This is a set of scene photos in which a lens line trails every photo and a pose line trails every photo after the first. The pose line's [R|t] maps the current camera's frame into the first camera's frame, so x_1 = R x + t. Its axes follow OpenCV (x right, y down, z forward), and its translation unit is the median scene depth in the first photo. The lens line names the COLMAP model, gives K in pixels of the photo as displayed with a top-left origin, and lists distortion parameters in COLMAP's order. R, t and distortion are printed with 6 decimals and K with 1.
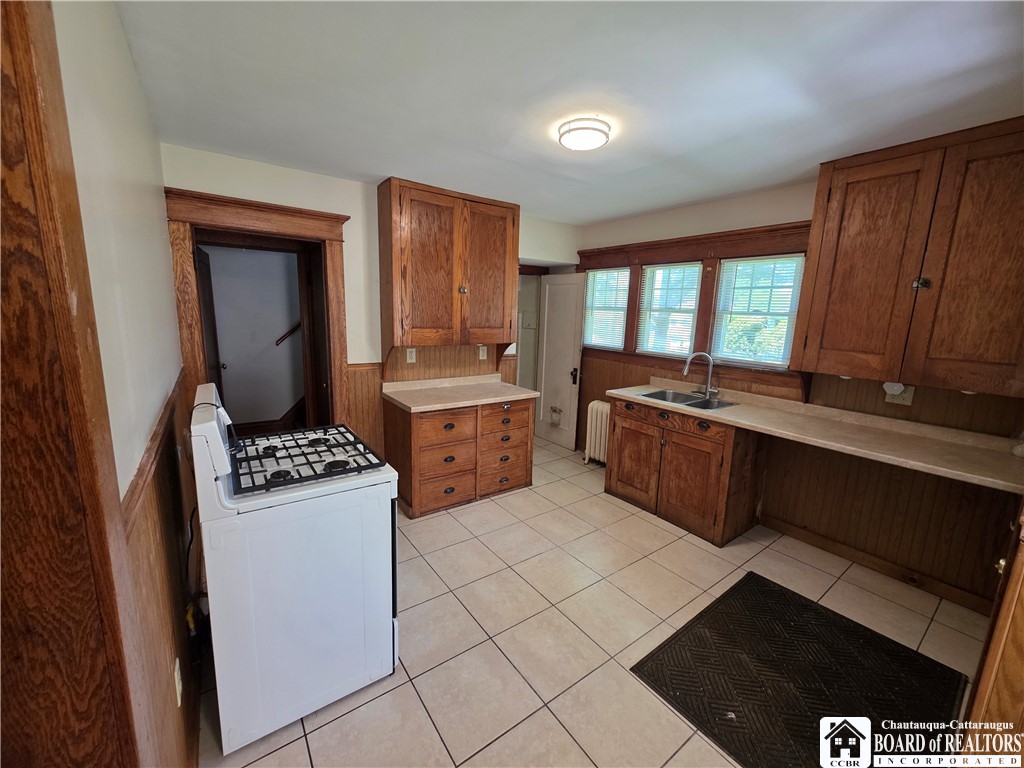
lens RADIAL K [[407.9, 0, 510.8], [0, 407.9, 381.9], [0, 0, 1]] dist [-0.000156, 0.000077]
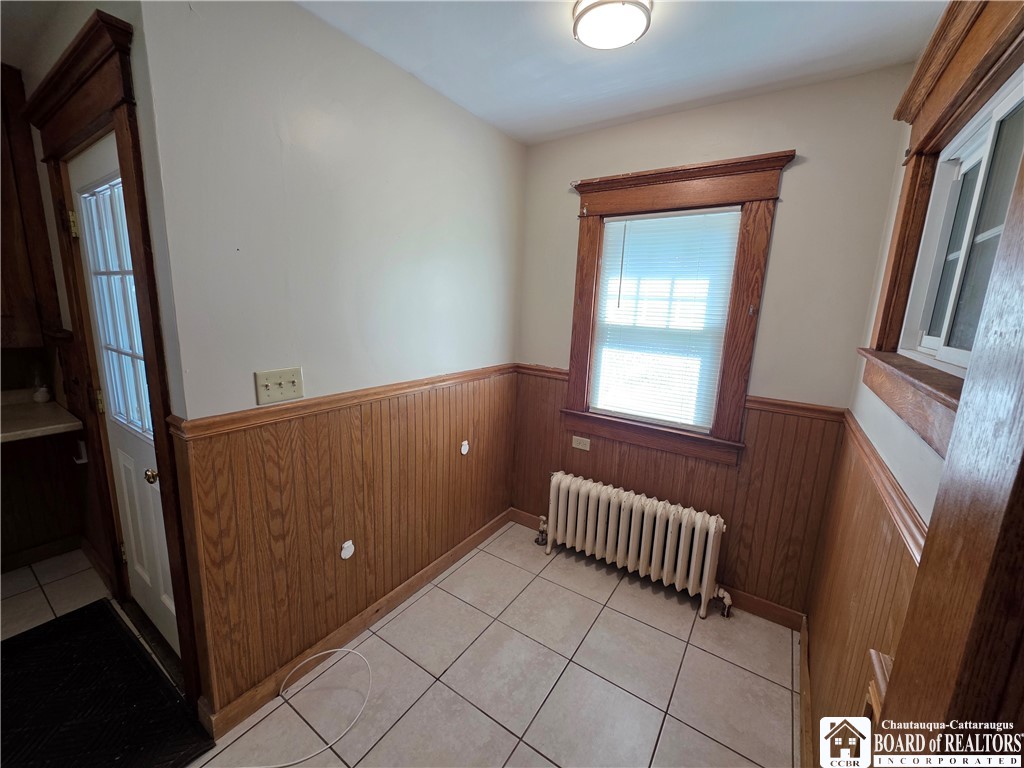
lens RADIAL K [[407.9, 0, 510.8], [0, 407.9, 381.9], [0, 0, 1]] dist [-0.000156, 0.000077]
pose [[-0.342973, -0.219959, 0.913229, -0.090332], [0.112967, 0.955483, 0.272562, -0.013234], [-0.932528, 0.196646, -0.302857, 0.109197]]
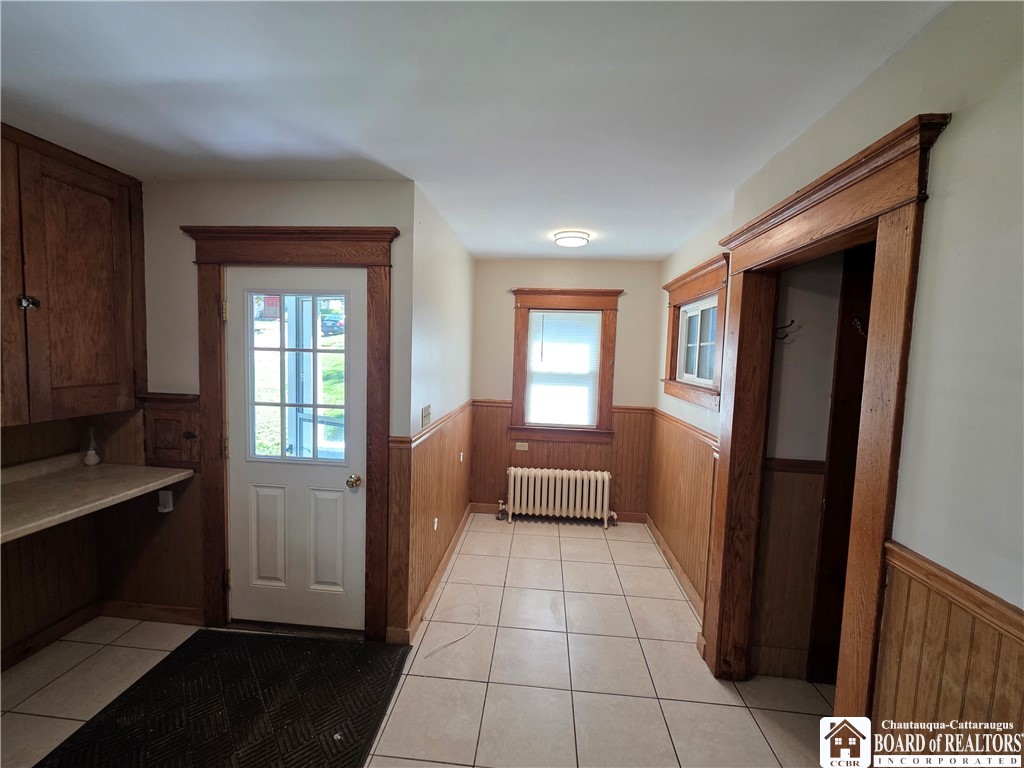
lens RADIAL K [[402.3, 0, 512.8], [0, 402.3, 379.8], [0, 0, 1]] dist [0.001067, 0.000137]
pose [[-0.757396, -0.098877, 0.645426, -0.194620], [0.057937, 0.974393, 0.217261, -0.140165], [-0.650380, 0.201947, -0.732272, 0.666183]]
